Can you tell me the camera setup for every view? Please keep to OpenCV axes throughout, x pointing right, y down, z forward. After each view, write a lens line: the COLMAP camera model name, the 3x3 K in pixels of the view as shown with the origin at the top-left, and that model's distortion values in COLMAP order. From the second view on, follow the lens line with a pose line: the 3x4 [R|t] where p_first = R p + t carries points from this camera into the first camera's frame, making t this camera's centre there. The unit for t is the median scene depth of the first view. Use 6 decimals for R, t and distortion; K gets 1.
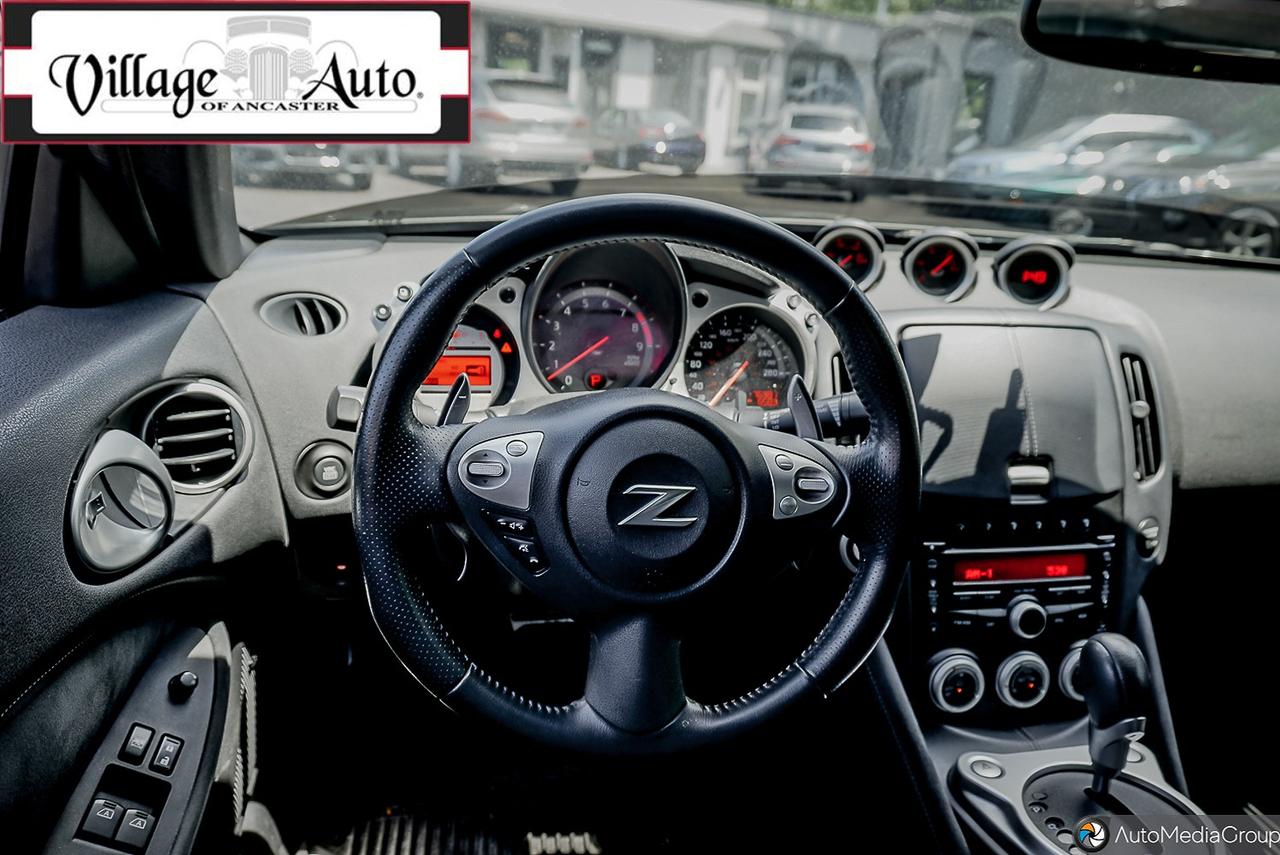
lens RADIAL K [[973.1, 0, 621.9], [0, 973.1, 439.4], [0, 0, 1]] dist [-0.028521, 0.016928]
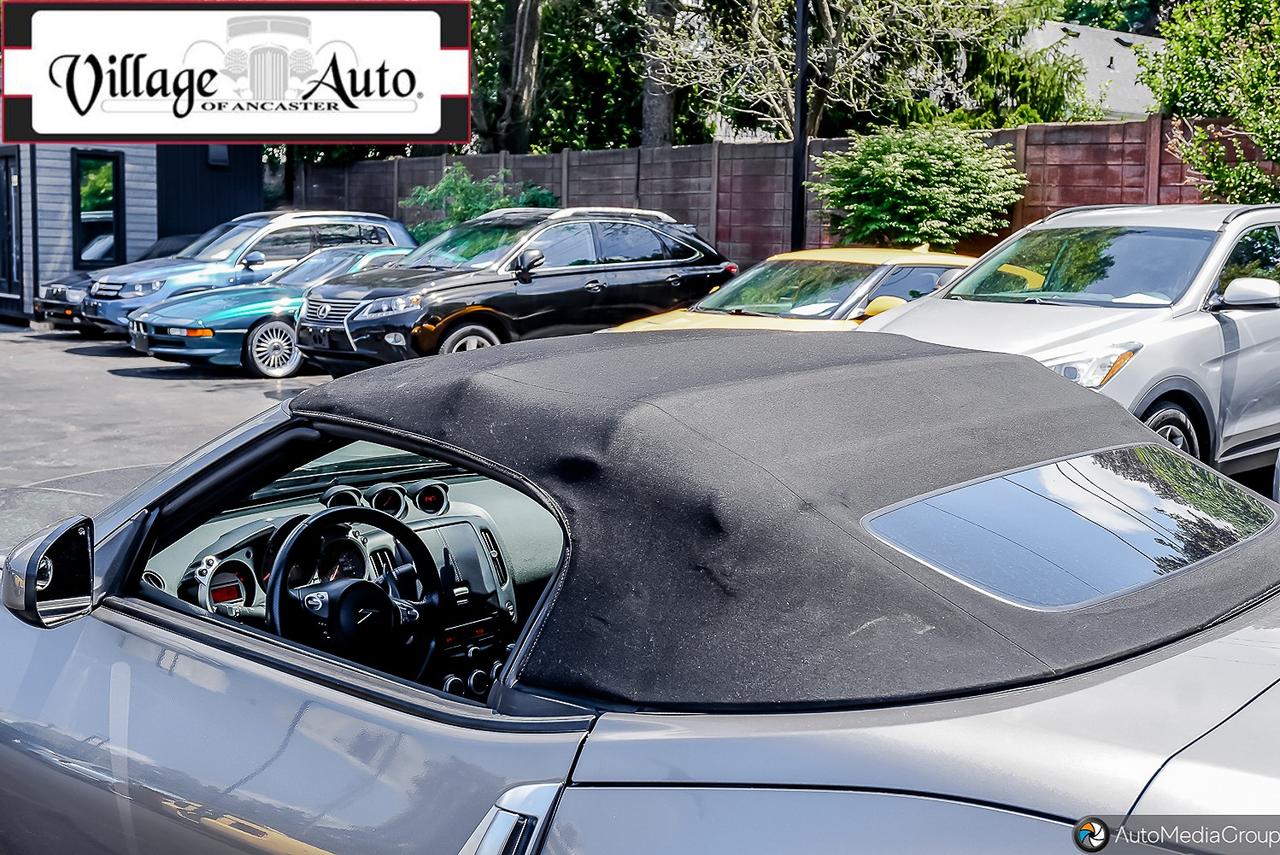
lens RADIAL K [[1509.5, 0, 632.3], [0, 1509.5, 434.4], [0, 0, 1]] dist [0.013999, 0.000000]
pose [[0.778552, -0.121980, 0.615611, -1.372795], [0.219721, 0.971825, -0.085315, 0.070516], [-0.587860, 0.201685, 0.783418, -2.036457]]
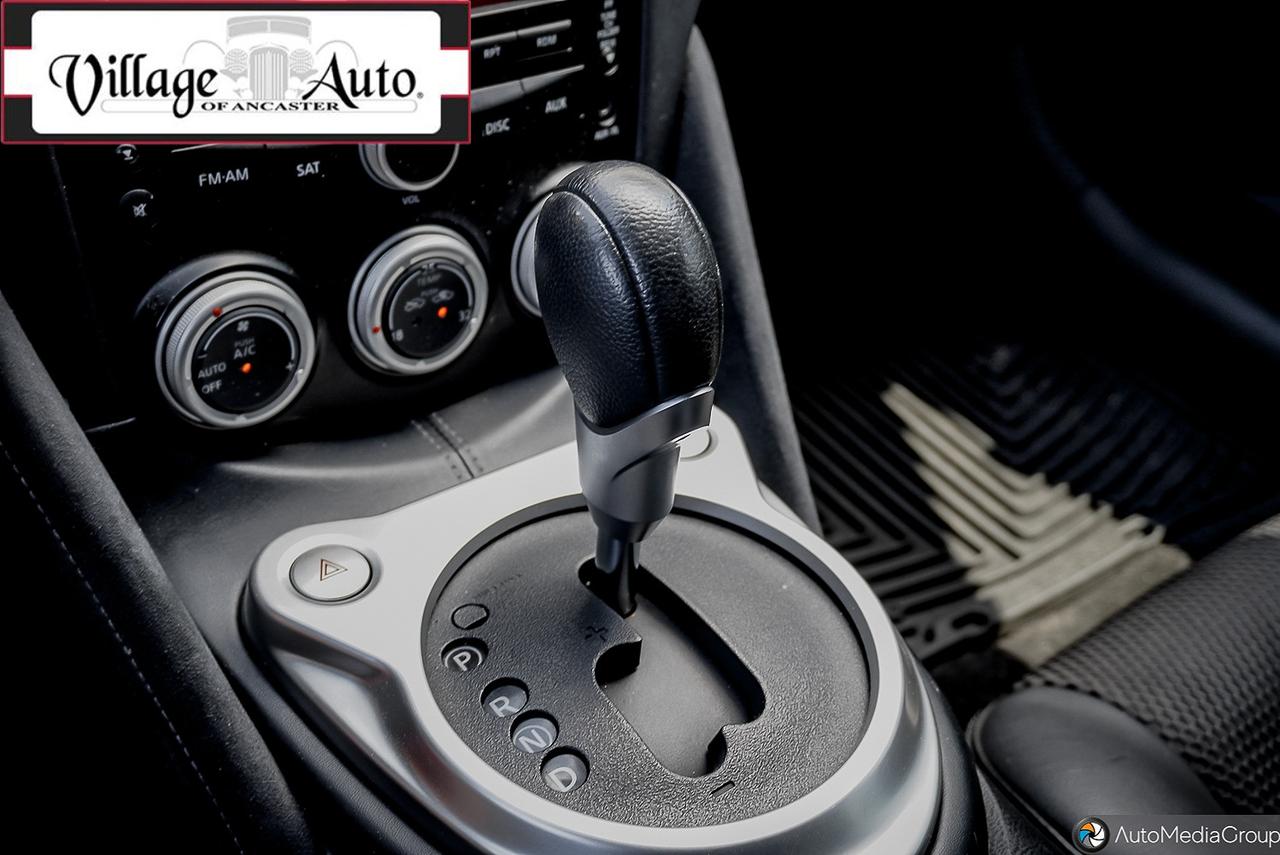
lens RADIAL K [[1509.5, 0, 619.8], [0, 1509.5, 437.4], [0, 0, 1]] dist [0.013999, 0.000000]
pose [[0.904439, -0.222276, 0.364120, 0.270759], [0.061151, 0.912270, 0.404999, 0.068205], [-0.422197, -0.344030, 0.838685, 0.479544]]
